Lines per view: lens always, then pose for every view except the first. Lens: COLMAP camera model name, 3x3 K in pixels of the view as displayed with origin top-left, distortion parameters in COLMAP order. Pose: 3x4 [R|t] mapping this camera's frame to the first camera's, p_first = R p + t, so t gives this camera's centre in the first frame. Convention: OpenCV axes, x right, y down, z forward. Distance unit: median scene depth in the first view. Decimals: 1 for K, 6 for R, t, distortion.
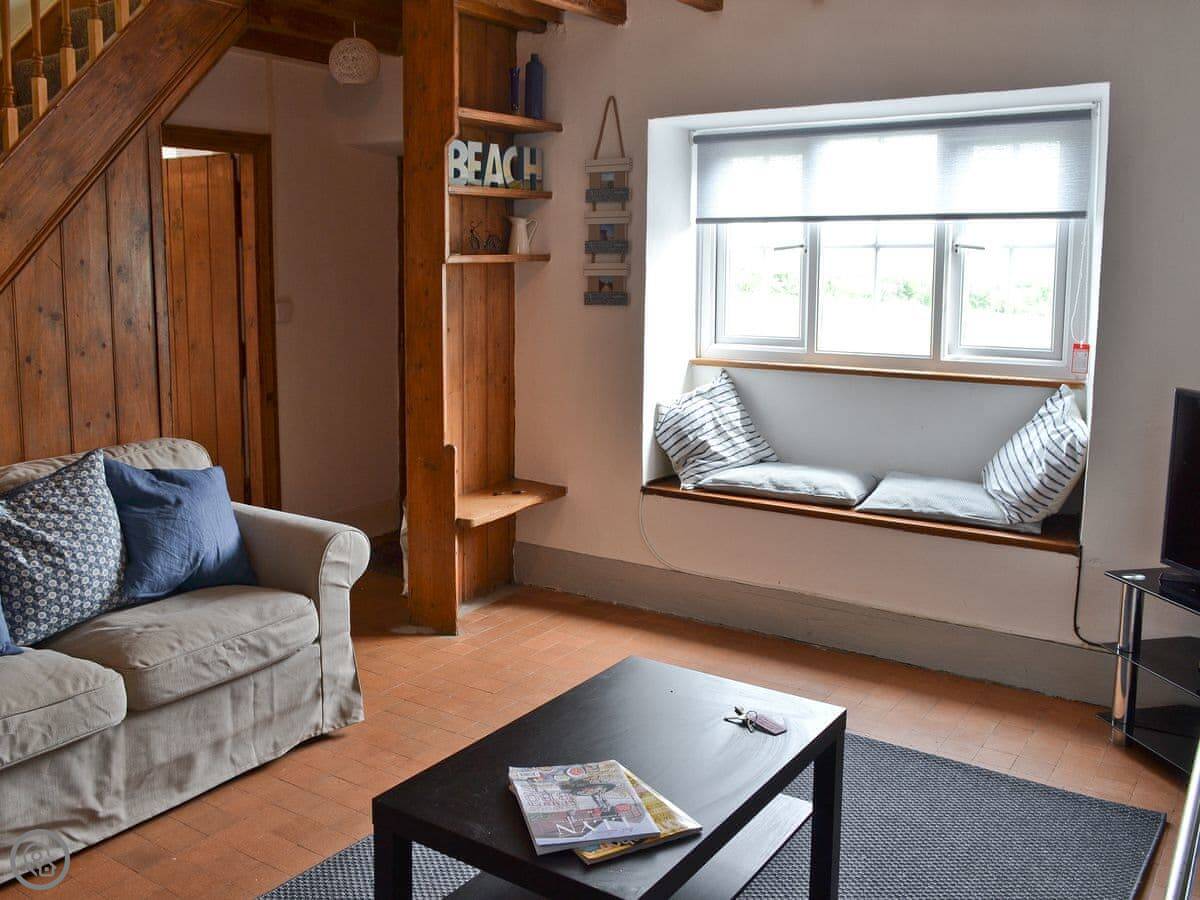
lens RADIAL K [[1073.3, 0, 534.6], [0, 1073.3, 450.6], [0, 0, 1]] dist [-0.079260, 0.015241]
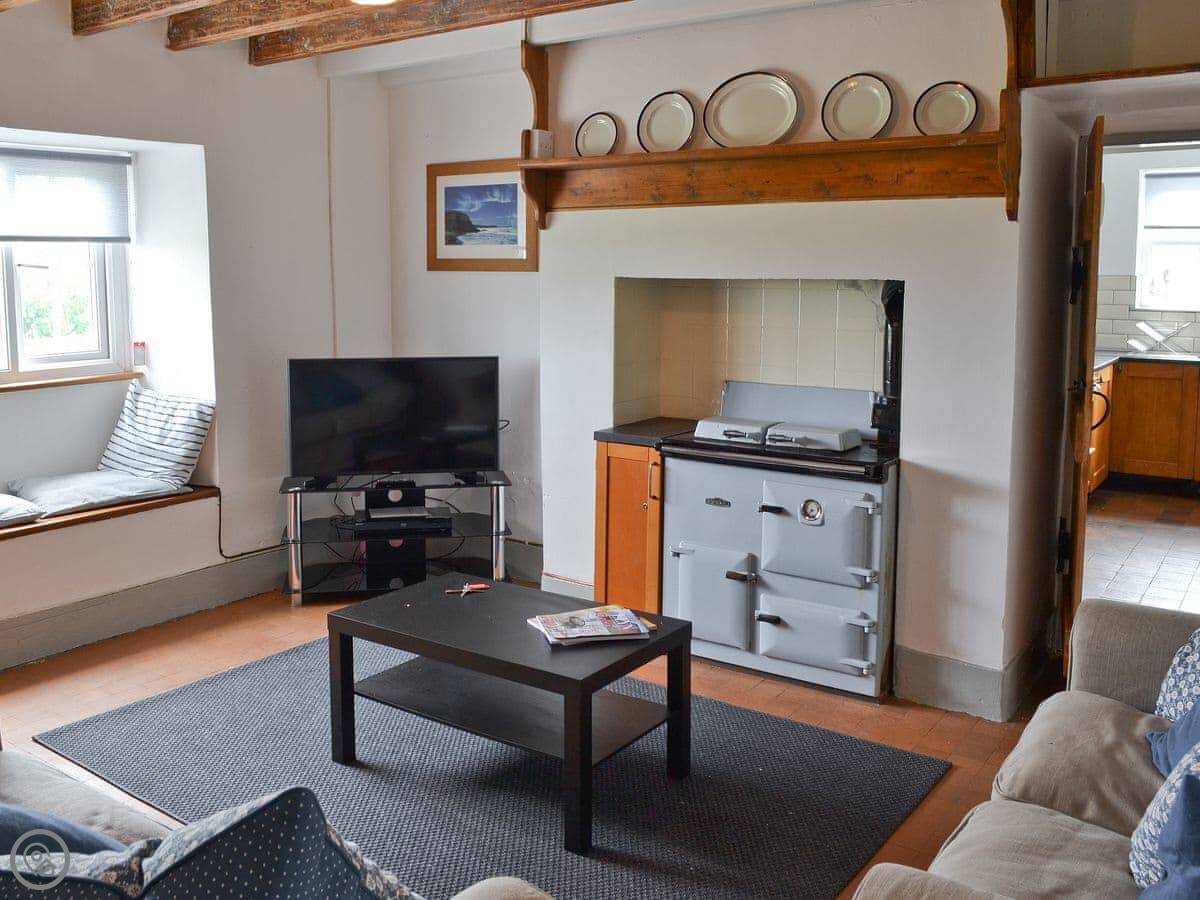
lens RADIAL K [[1073.3, 0, 534.6], [0, 1073.3, 450.6], [0, 0, 1]] dist [-0.079260, 0.015241]
pose [[-0.009349, -0.160649, 0.986967, -0.800506], [0.180977, 0.970439, 0.159673, -0.097432], [-0.983443, 0.180111, 0.020001, 0.558817]]
